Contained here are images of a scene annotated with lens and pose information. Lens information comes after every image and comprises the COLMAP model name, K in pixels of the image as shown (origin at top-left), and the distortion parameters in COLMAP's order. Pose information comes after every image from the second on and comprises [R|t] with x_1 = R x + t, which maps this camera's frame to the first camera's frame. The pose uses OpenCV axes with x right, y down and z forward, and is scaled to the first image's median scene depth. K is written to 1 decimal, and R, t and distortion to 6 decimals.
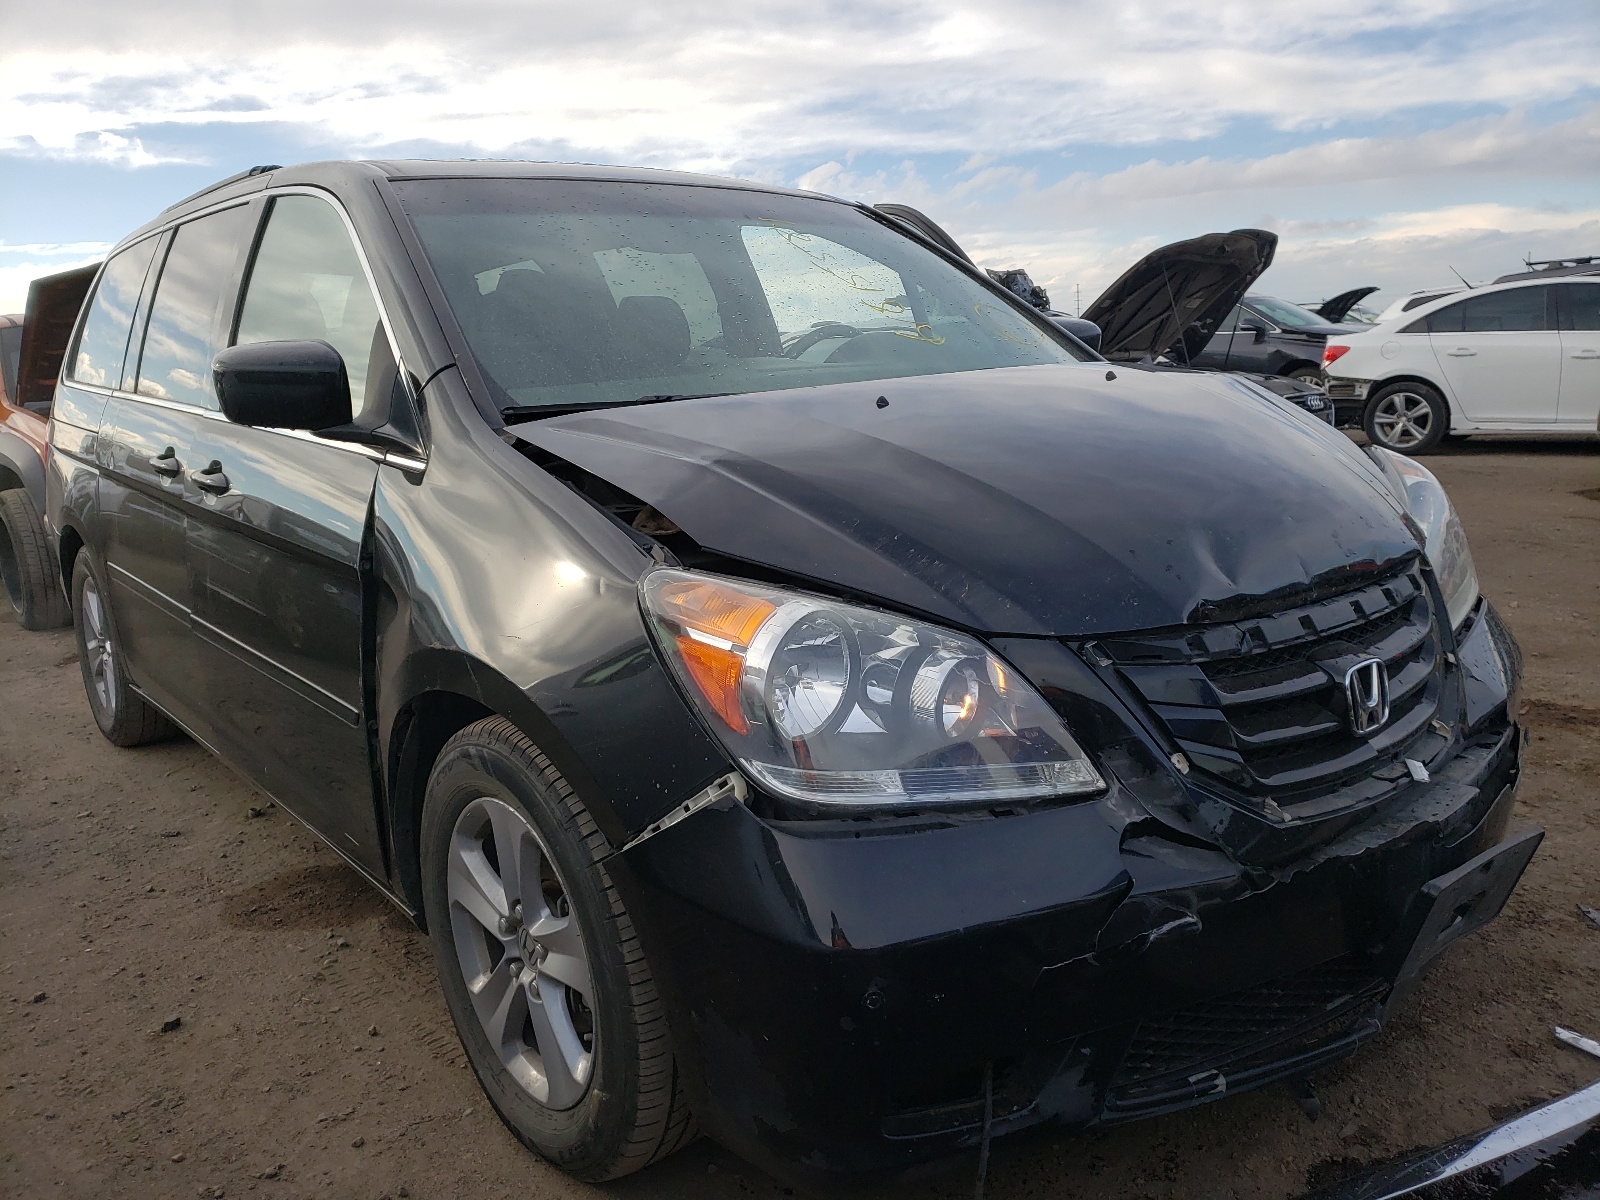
lens RADIAL K [[1195.6, 0, 809.4], [0, 1195.6, 597.2], [0, 0, 1]] dist [0.030922, -0.026249]
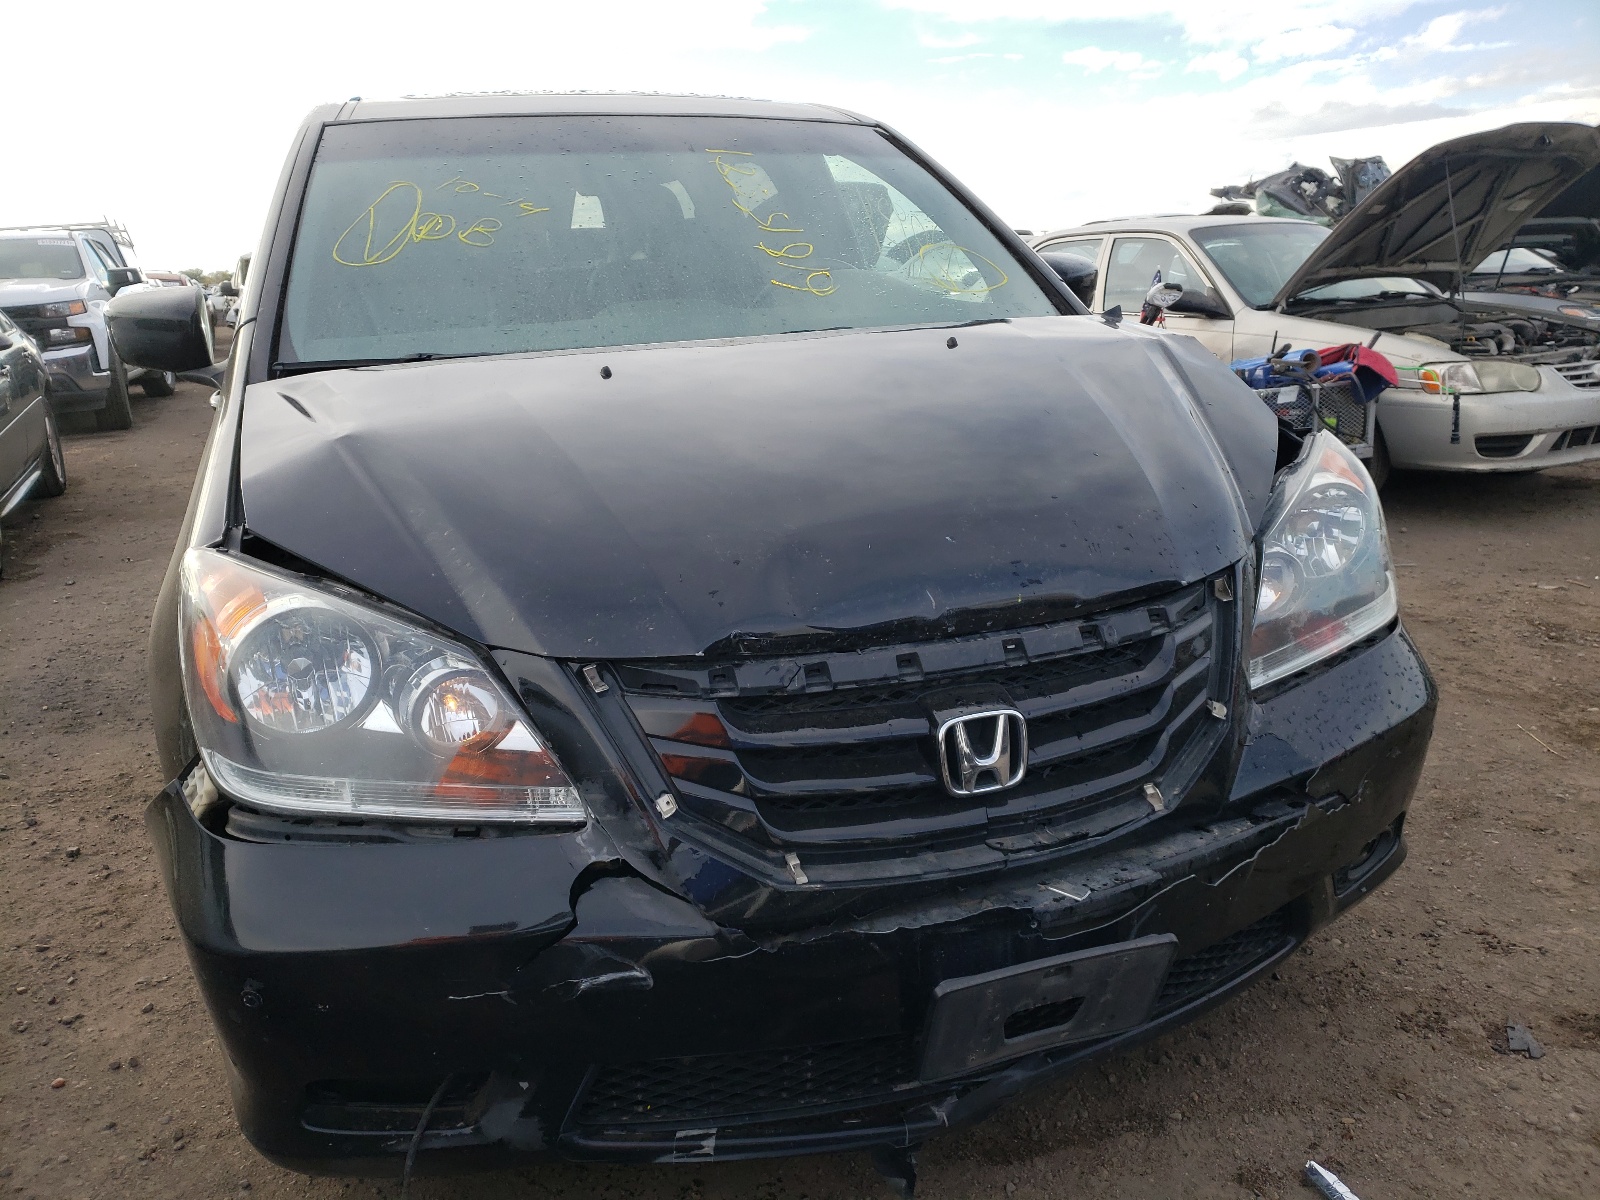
lens RADIAL K [[1195.6, 0, 804.9], [0, 1195.6, 590.7], [0, 0, 1]] dist [0.030922, -0.026249]
pose [[0.949228, 0.096810, -0.299324, 0.663067], [-0.071324, 0.992923, 0.094954, -0.118826], [0.306398, -0.068784, 0.949415, 0.171168]]
